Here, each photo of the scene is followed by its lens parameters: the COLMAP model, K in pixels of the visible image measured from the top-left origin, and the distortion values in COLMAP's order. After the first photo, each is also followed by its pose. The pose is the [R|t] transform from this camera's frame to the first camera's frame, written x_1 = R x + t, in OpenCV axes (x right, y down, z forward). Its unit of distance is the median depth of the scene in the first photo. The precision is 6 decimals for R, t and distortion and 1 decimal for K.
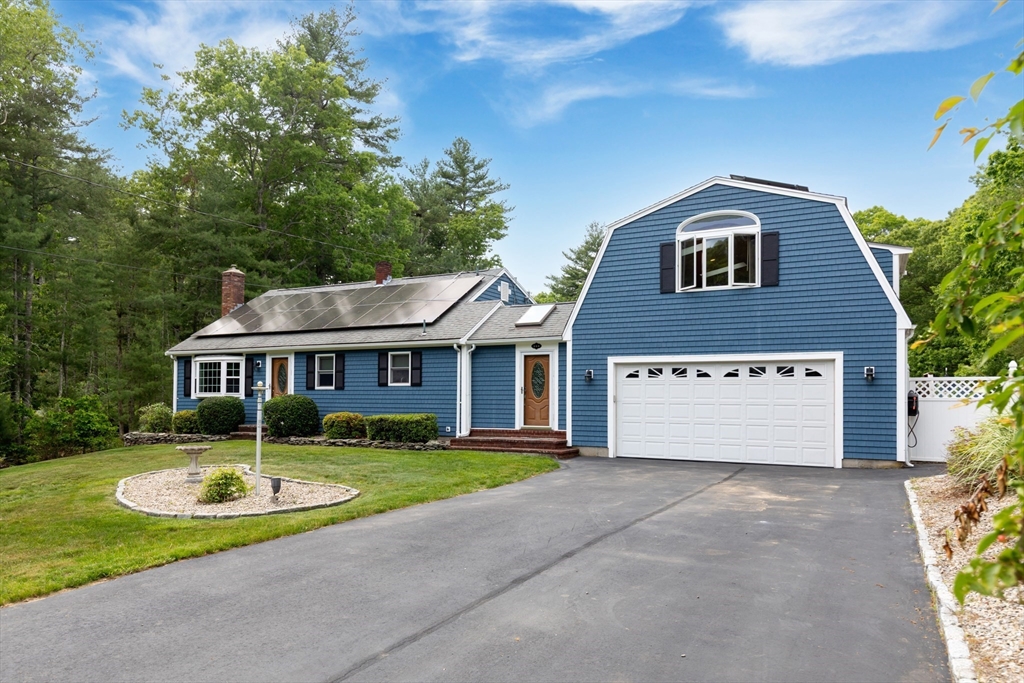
lens RADIAL K [[696.6, 0, 511.3], [0, 696.6, 386.8], [0, 0, 1]] dist [-0.001374, -0.001508]
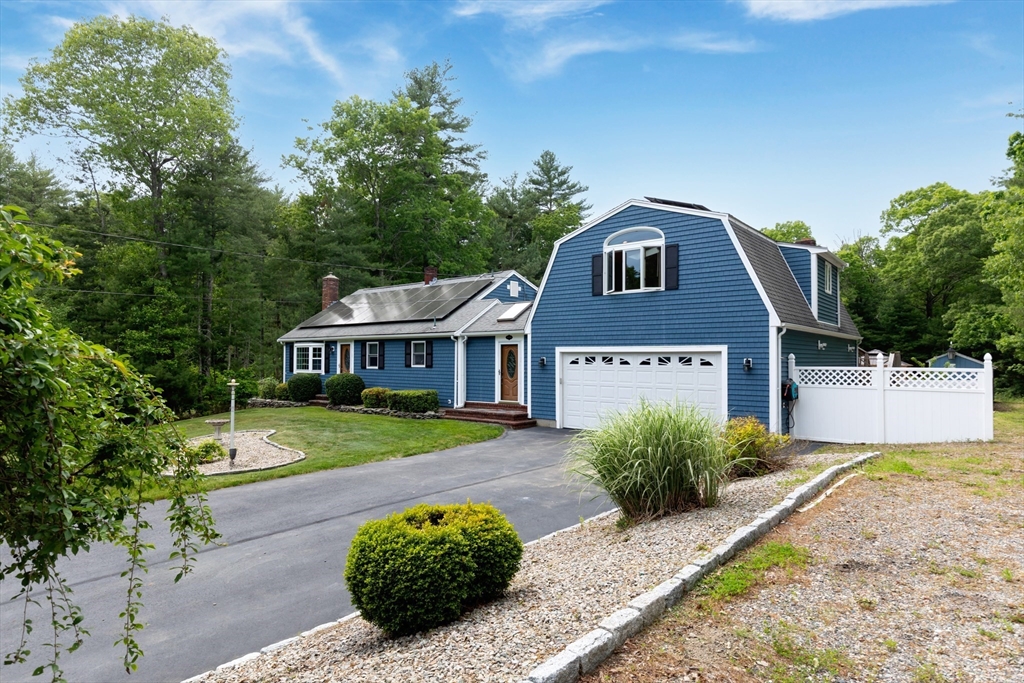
lens RADIAL K [[581.8, 0, 512.2], [0, 581.8, 341.6], [0, 0, 1]] dist [-0.000367, 0.000485]
pose [[0.977725, -0.010501, -0.209625, 0.241832], [0.008310, 0.999901, -0.011331, -0.035890], [0.209724, 0.009337, 0.977716, -0.025471]]
